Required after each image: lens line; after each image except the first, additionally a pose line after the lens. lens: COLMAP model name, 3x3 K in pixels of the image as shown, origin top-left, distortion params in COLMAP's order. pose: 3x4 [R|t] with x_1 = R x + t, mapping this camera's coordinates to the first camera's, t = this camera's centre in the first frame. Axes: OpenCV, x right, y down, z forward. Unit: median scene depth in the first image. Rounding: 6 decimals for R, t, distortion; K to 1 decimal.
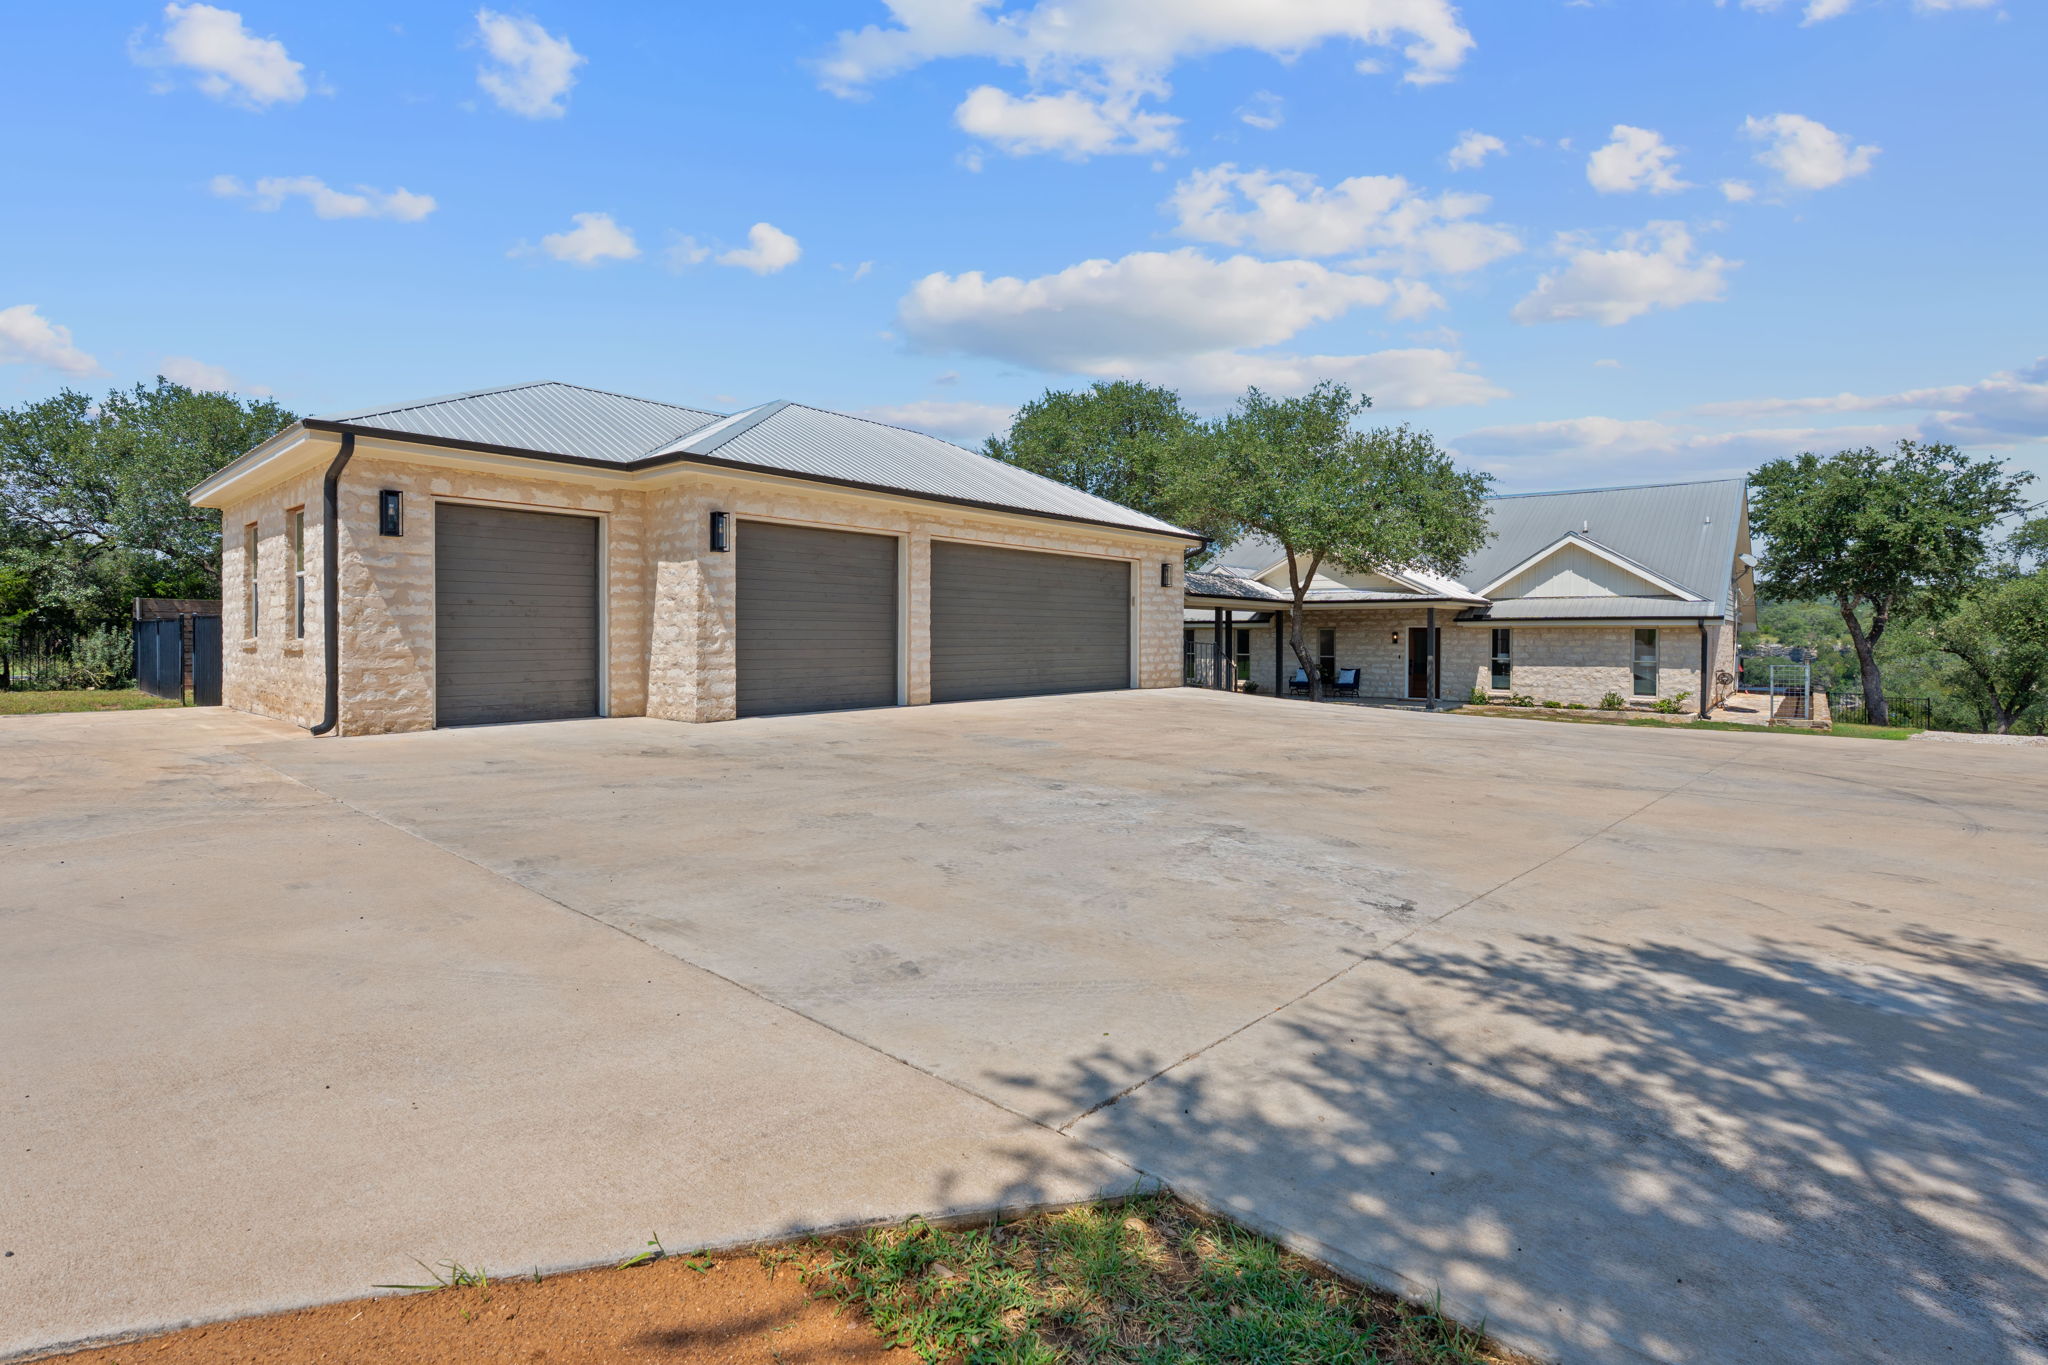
lens RADIAL K [[907.1, 0, 995.6], [0, 907.1, 653.7], [0, 0, 1]] dist [-0.008096, 0.001573]
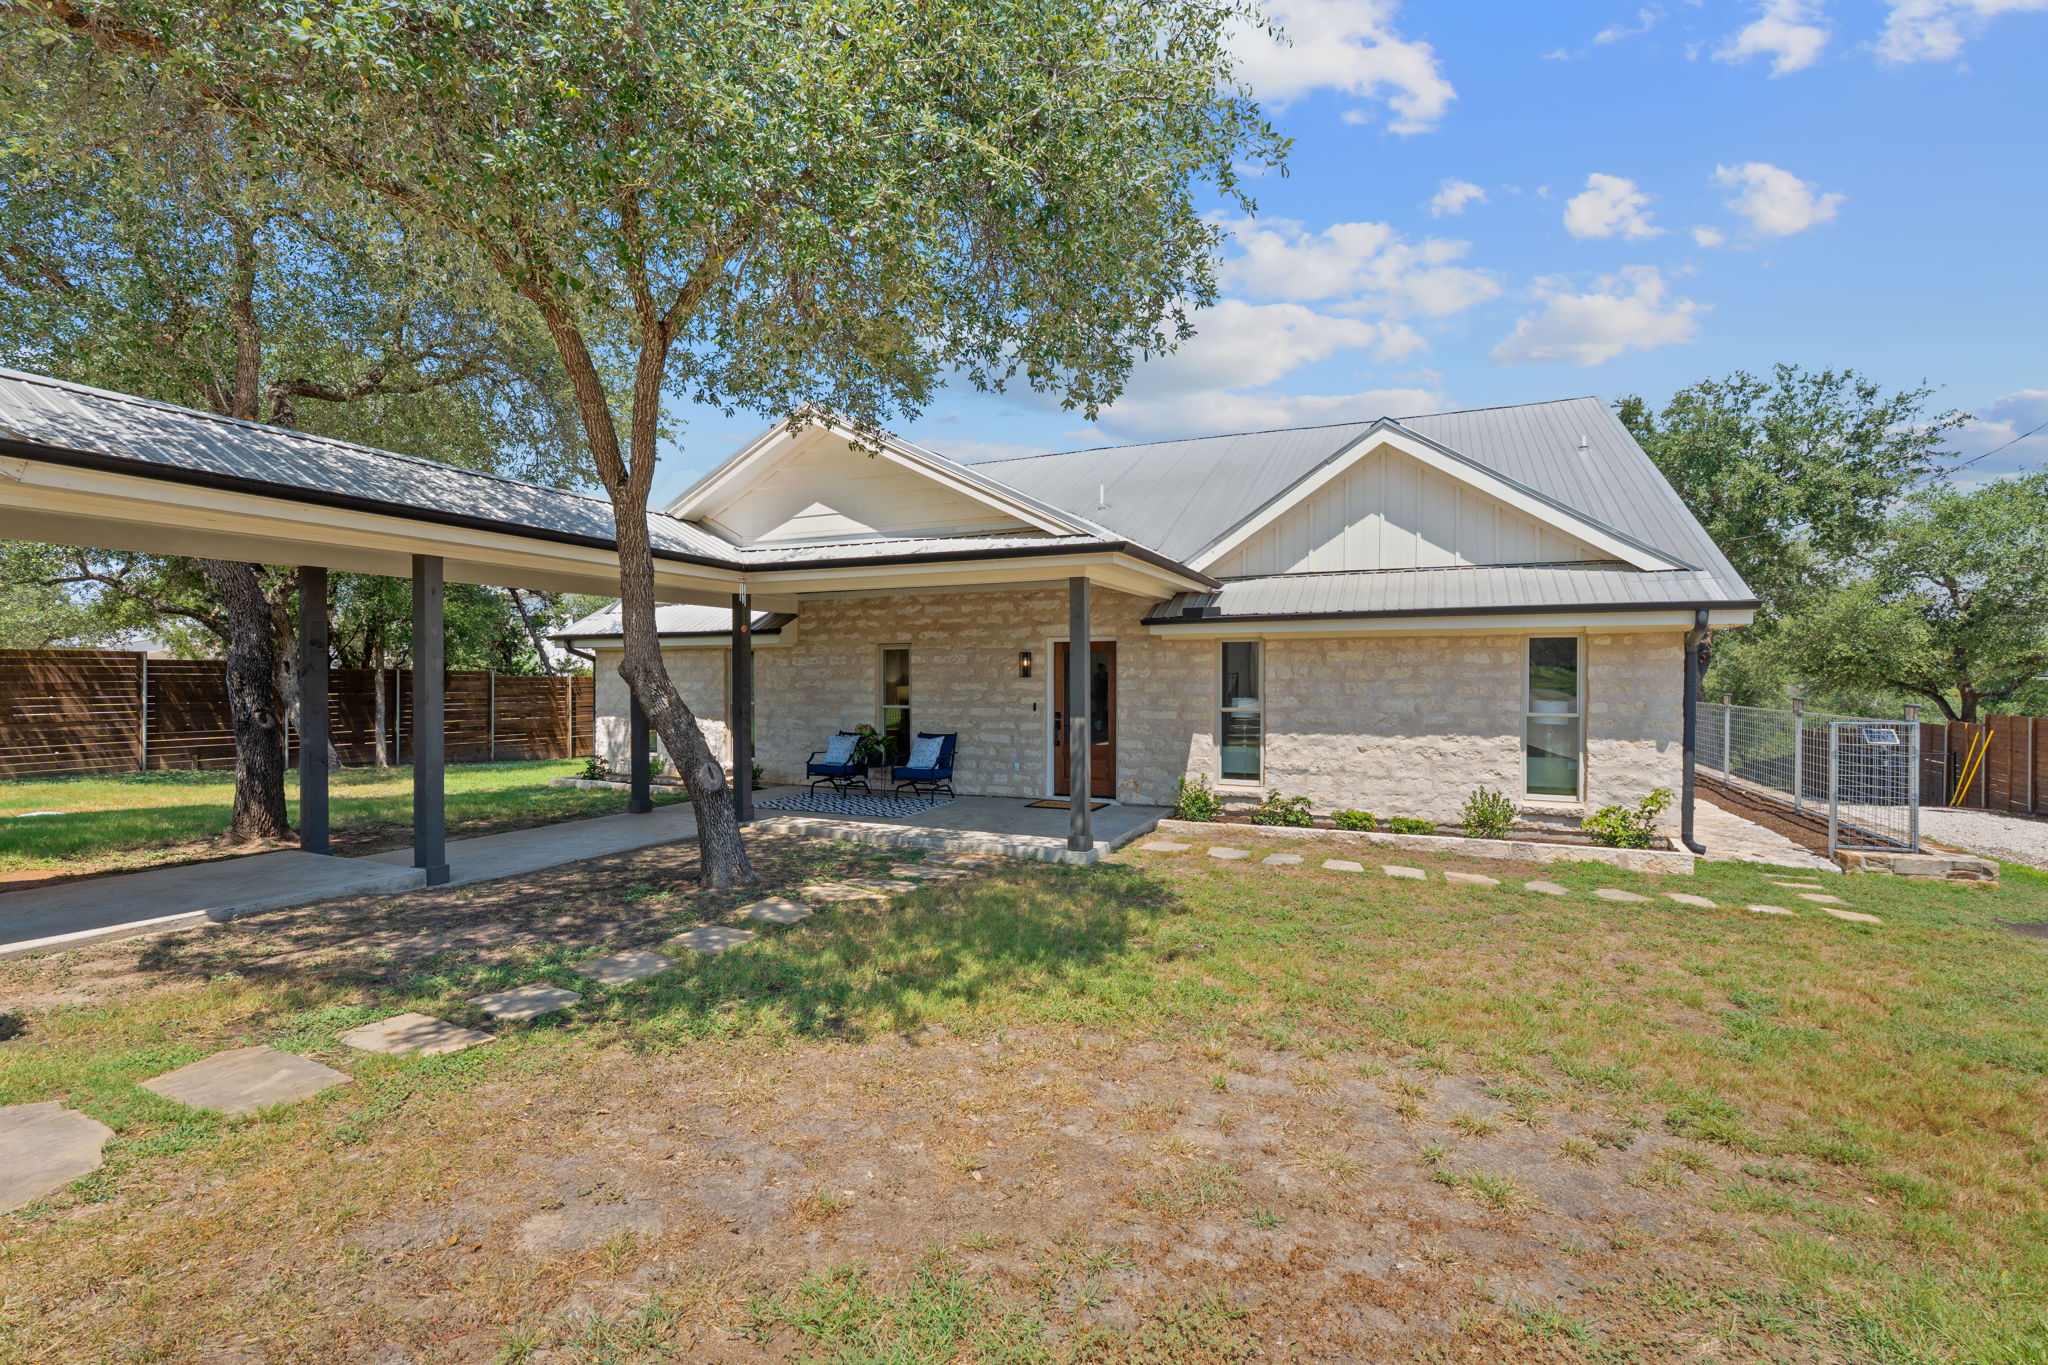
lens RADIAL K [[907.1, 0, 1016.9], [0, 907.1, 692.9], [0, 0, 1]] dist [-0.008096, 0.001573]
pose [[0.955658, -0.007007, 0.294394, 0.341647], [0.007809, 0.999968, -0.001549, -0.003242], [-0.294374, 0.003779, 0.955683, 0.642313]]
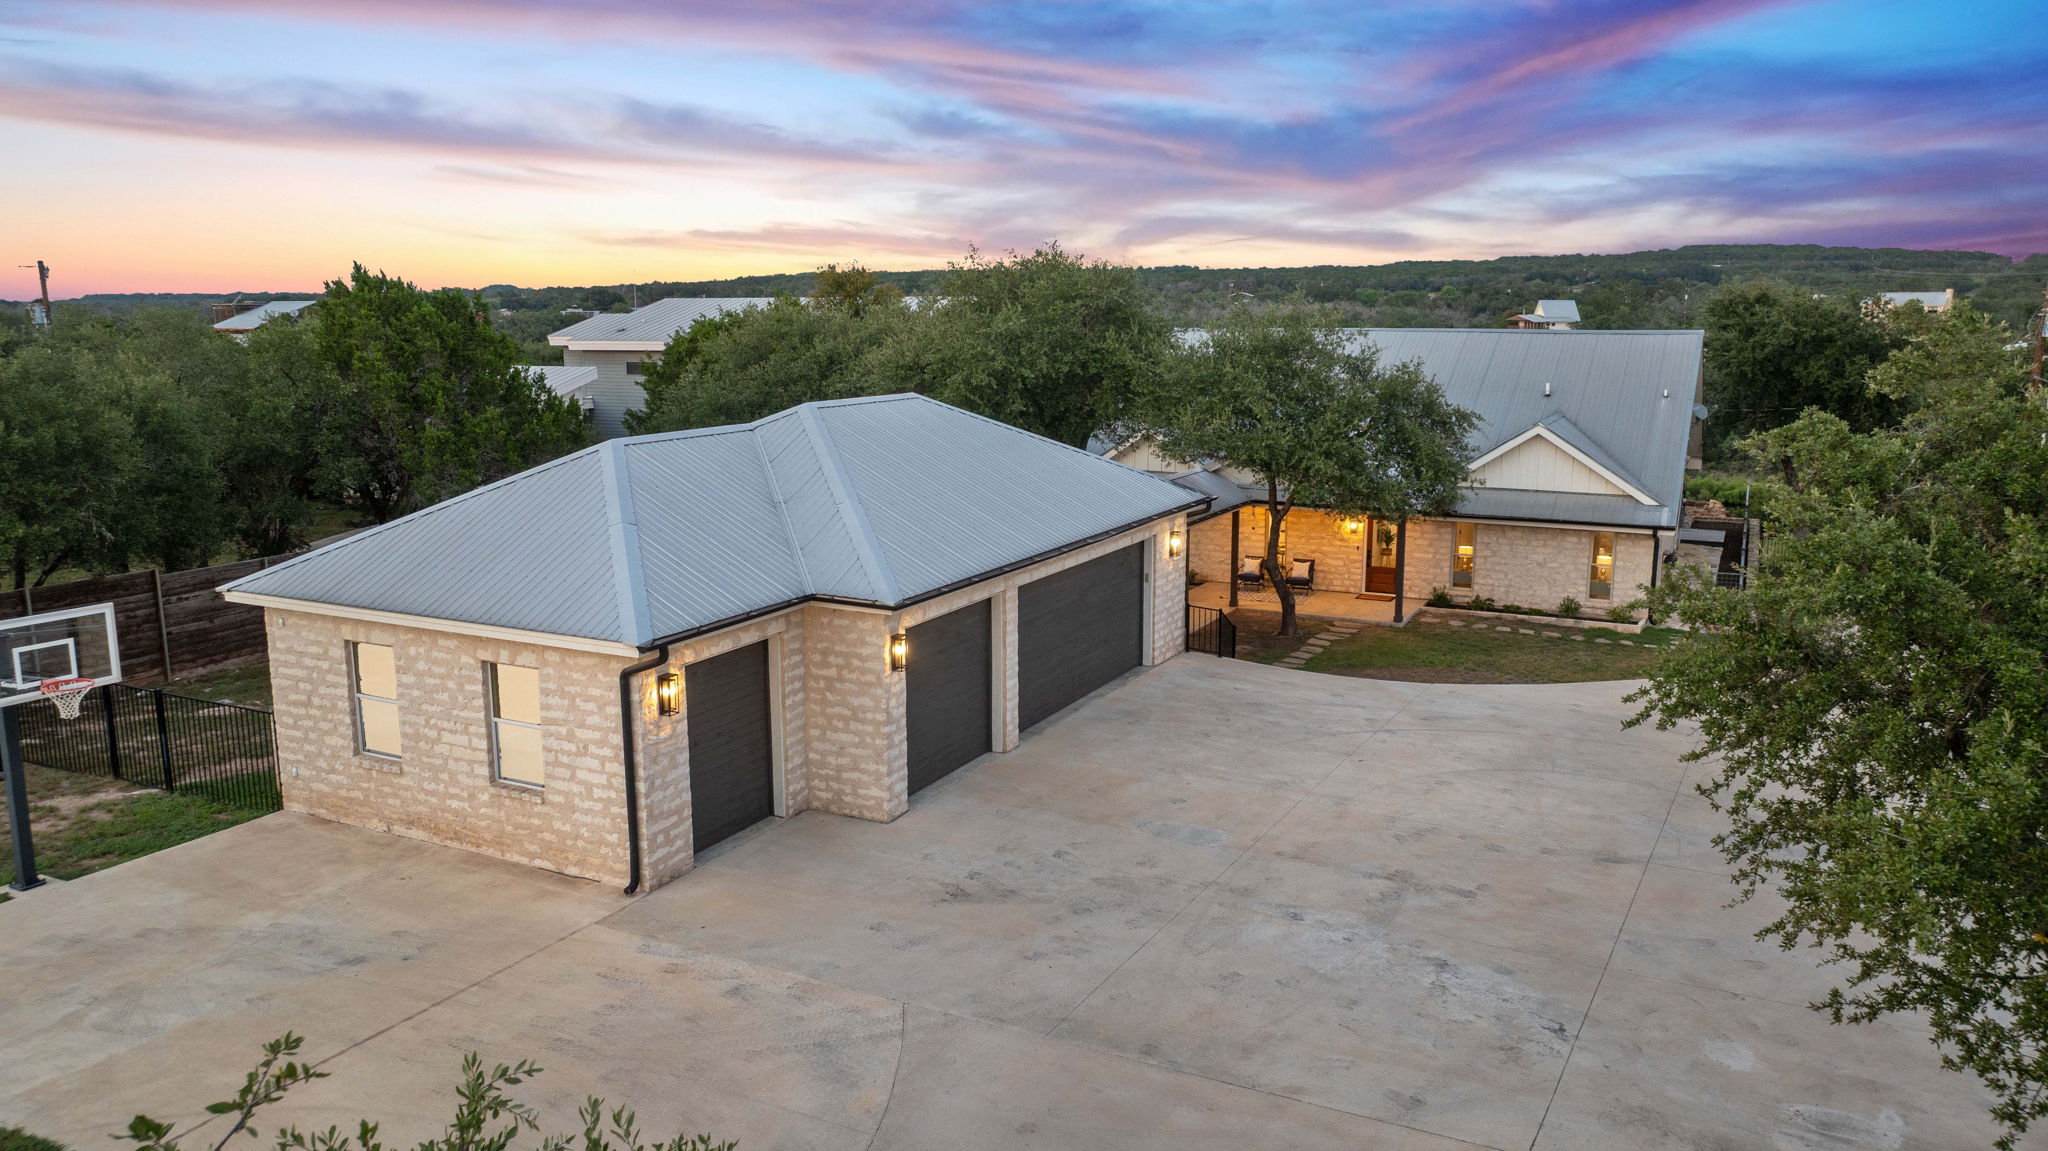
lens RADIAL K [[1493.7, 0, 1015.3], [0, 1493.7, 588.6], [0, 0, 1]] dist [-0.011083, 0.001501]
pose [[0.963267, -0.053251, 0.263214, -0.288761], [0.007534, 0.985115, 0.171729, -0.233229], [-0.268441, -0.163437, 0.949330, -0.328018]]
